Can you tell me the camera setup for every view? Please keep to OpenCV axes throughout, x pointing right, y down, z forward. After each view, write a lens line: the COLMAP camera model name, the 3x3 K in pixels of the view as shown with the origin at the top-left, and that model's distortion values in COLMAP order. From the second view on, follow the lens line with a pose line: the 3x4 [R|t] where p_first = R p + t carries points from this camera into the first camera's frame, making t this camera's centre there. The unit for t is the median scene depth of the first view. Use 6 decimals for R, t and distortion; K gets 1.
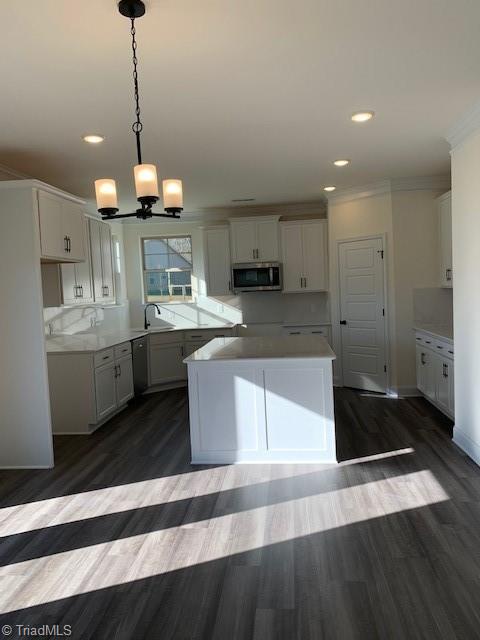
lens RADIAL K [[497.0, 0, 240.0], [0, 497.0, 320.0], [0, 0, 1]] dist [0.051844, -0.001042]
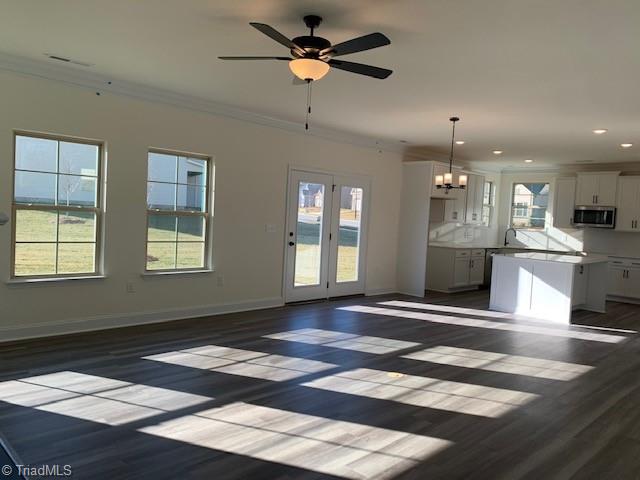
lens RADIAL K [[521.5, 0, 295.7], [0, 521.5, 230.1], [0, 0, 1]] dist [-0.004779, -0.004782]
pose [[0.752524, 0.101861, -0.650639, 0.336248], [-0.126206, 0.991960, 0.009328, 0.036088], [0.646359, 0.075095, 0.759329, -0.558201]]
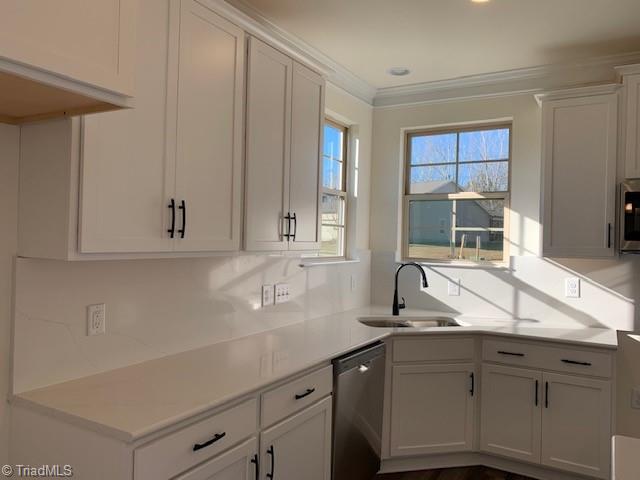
lens RADIAL K [[497.0, 0, 320.0], [0, 497.0, 240.0], [0, 0, 1]] dist [0.051844, -0.001042]
pose [[0.913401, 0.069768, -0.401037, -0.068997], [-0.093192, 0.994877, -0.039176, -0.027413], [0.396249, 0.073157, 0.915224, 0.532277]]
